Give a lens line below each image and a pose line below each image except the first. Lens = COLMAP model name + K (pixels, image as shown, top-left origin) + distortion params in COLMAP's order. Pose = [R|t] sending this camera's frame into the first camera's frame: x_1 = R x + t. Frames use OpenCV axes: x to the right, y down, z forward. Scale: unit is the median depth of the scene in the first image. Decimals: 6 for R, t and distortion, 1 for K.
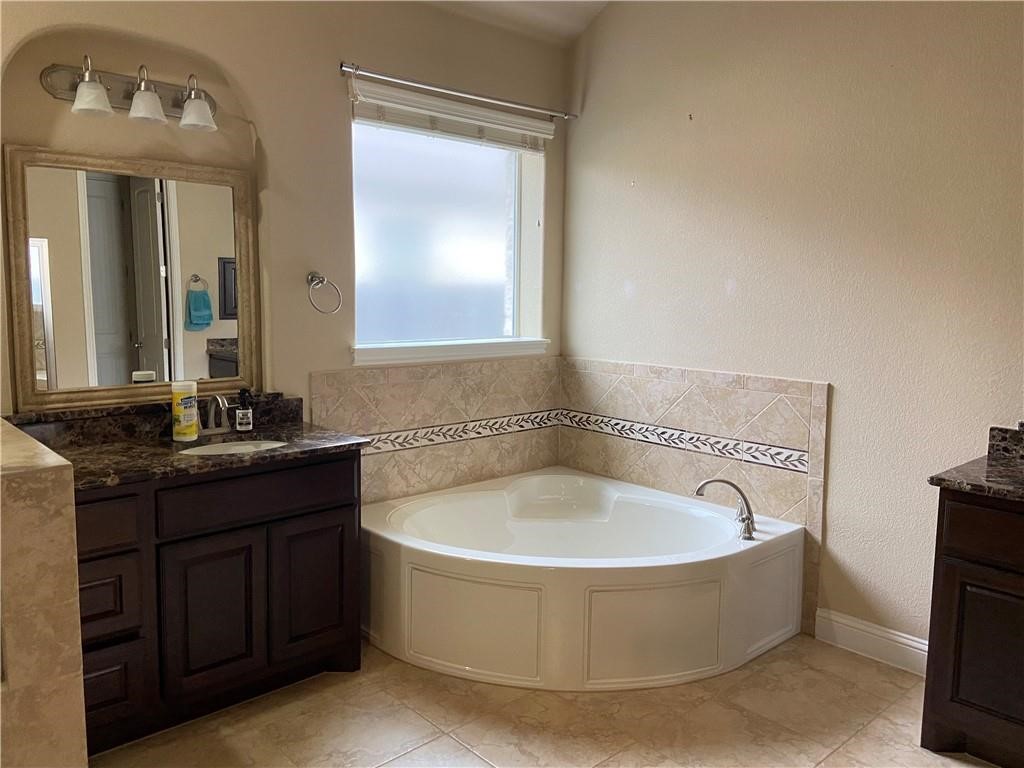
lens RADIAL K [[771.5, 0, 513.4], [0, 771.5, 371.5], [0, 0, 1]] dist [0.119089, -0.142939]
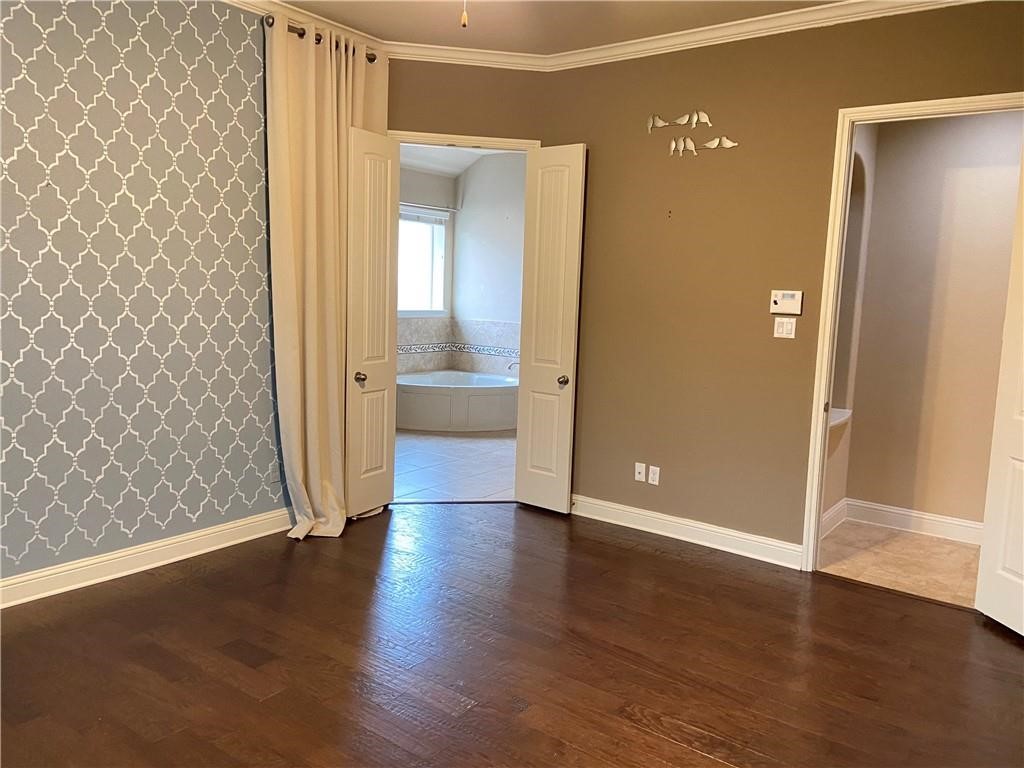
lens RADIAL K [[771.5, 0, 513.4], [0, 771.5, 371.5], [0, 0, 1]] dist [0.119089, -0.142939]
pose [[0.983273, 0.001321, 0.182134, -0.213738], [-0.002793, 0.999965, 0.007826, 0.148007], [-0.182117, -0.008204, 0.983243, -1.530044]]
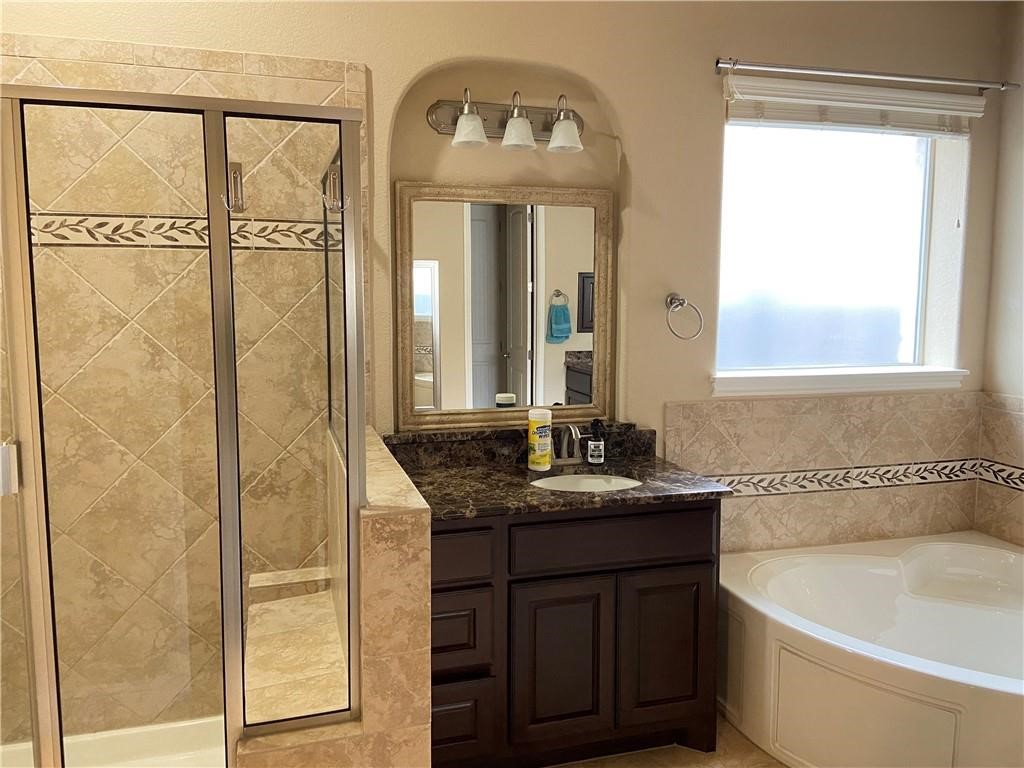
lens RADIAL K [[766.7, 0, 509.2], [0, 766.7, 366.6], [0, 0, 1]] dist [0.123515, -0.153940]
pose [[0.901345, 0.032826, -0.431857, -0.037082], [-0.037335, 0.999301, -0.001965, -0.033658], [0.431490, 0.017894, 0.901940, 0.102891]]
